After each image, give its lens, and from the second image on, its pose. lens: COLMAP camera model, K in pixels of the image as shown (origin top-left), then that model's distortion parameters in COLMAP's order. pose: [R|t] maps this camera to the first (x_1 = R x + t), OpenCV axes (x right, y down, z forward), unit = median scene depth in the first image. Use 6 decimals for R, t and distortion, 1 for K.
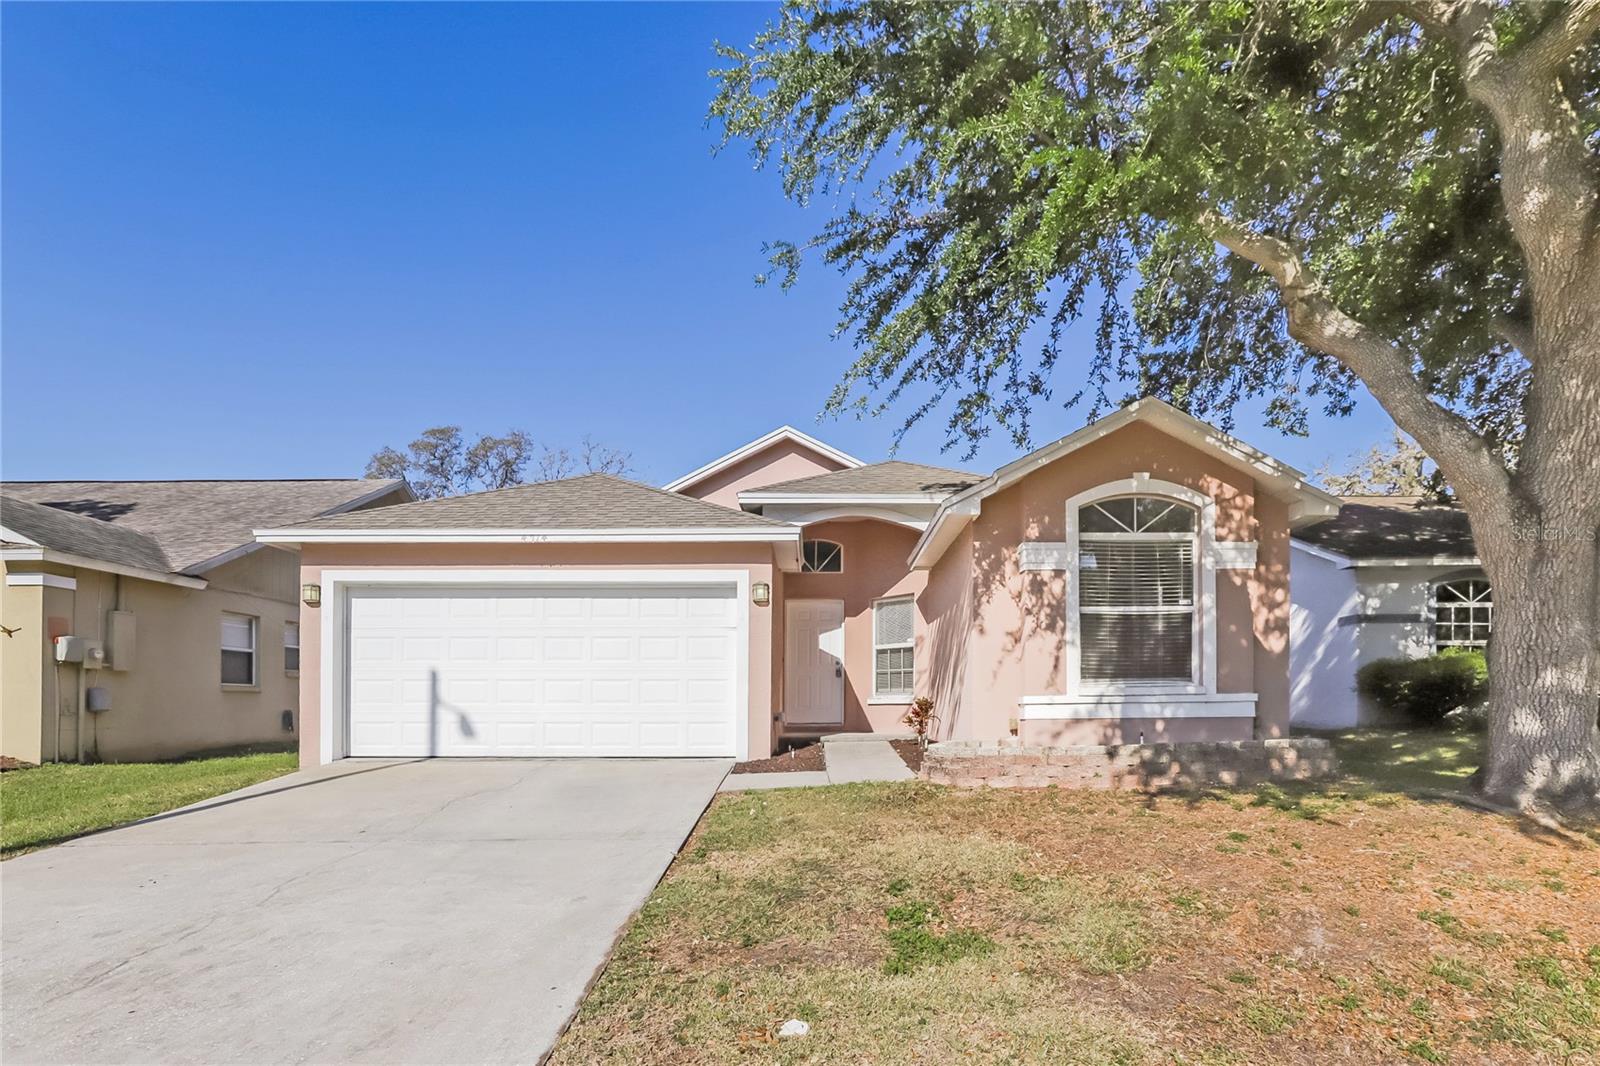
lens RADIAL K [[781.6, 0, 800.1], [0, 781.6, 591.0], [0, 0, 1]] dist [-0.000403, 0.000592]
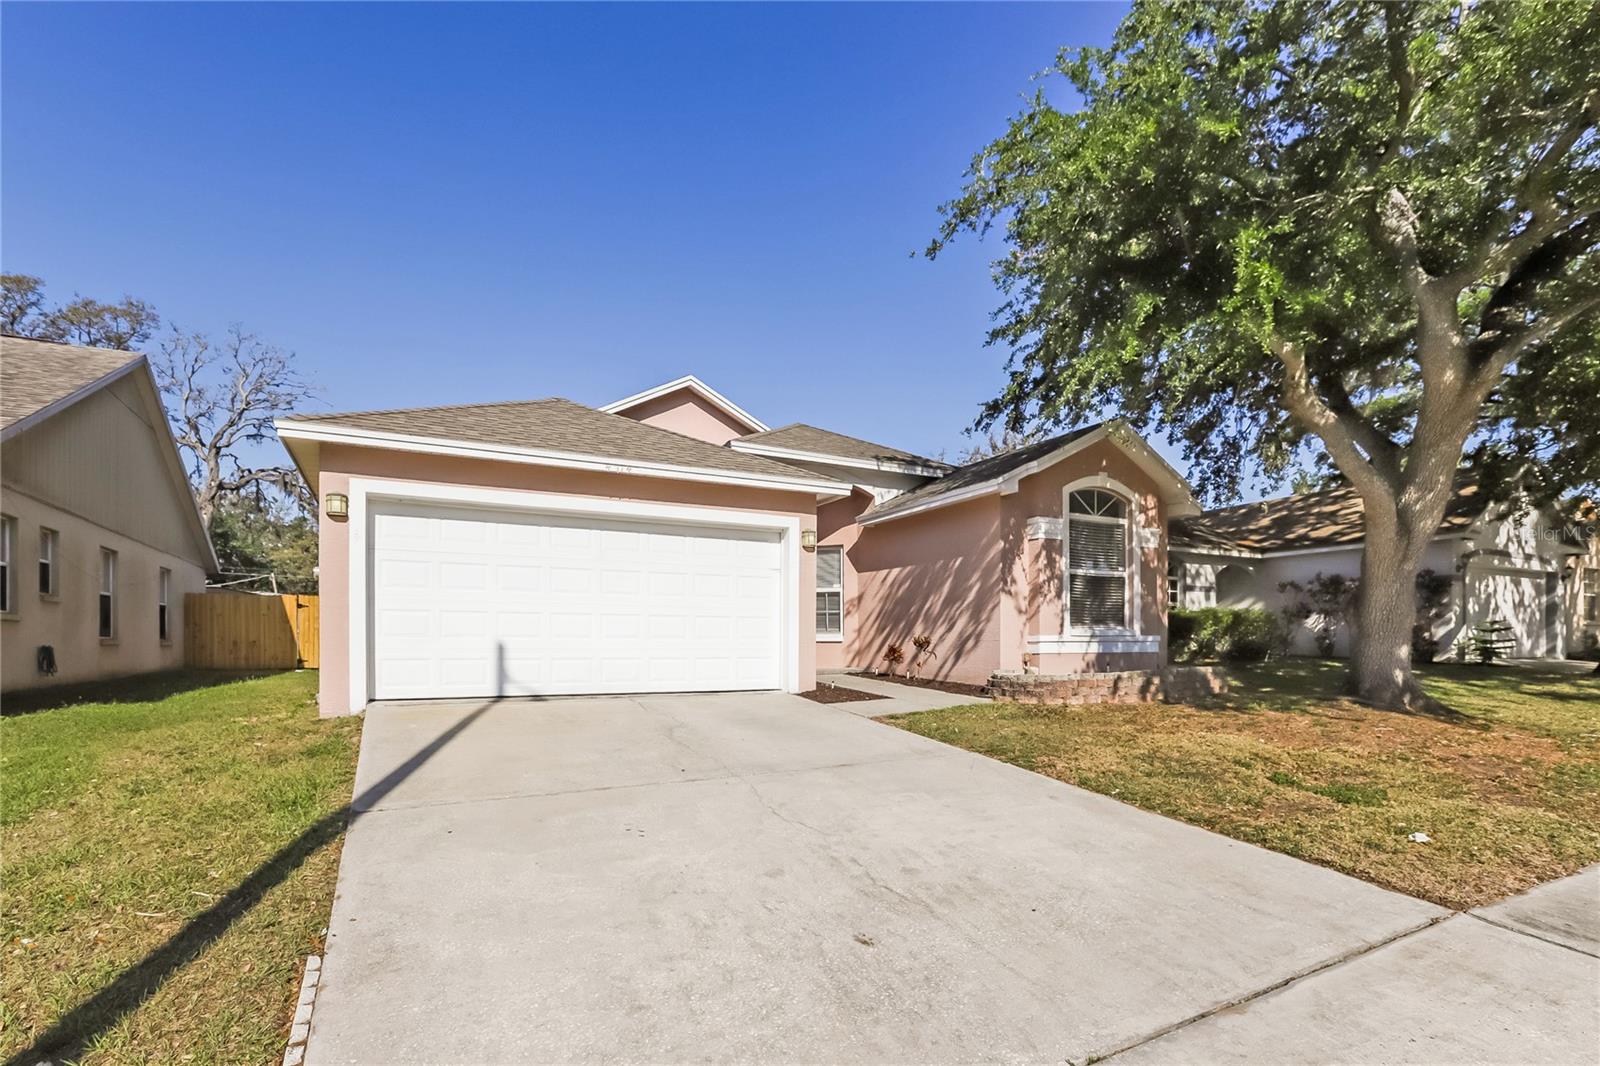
lens RADIAL K [[751.1, 0, 796.2], [0, 751.1, 515.3], [0, 0, 1]] dist [-0.020630, 0.000185]
pose [[0.883973, 0.081015, 0.460465, -0.569633], [-0.068749, 0.996690, -0.043380, 0.015626], [-0.462455, 0.006690, 0.886617, 0.071250]]
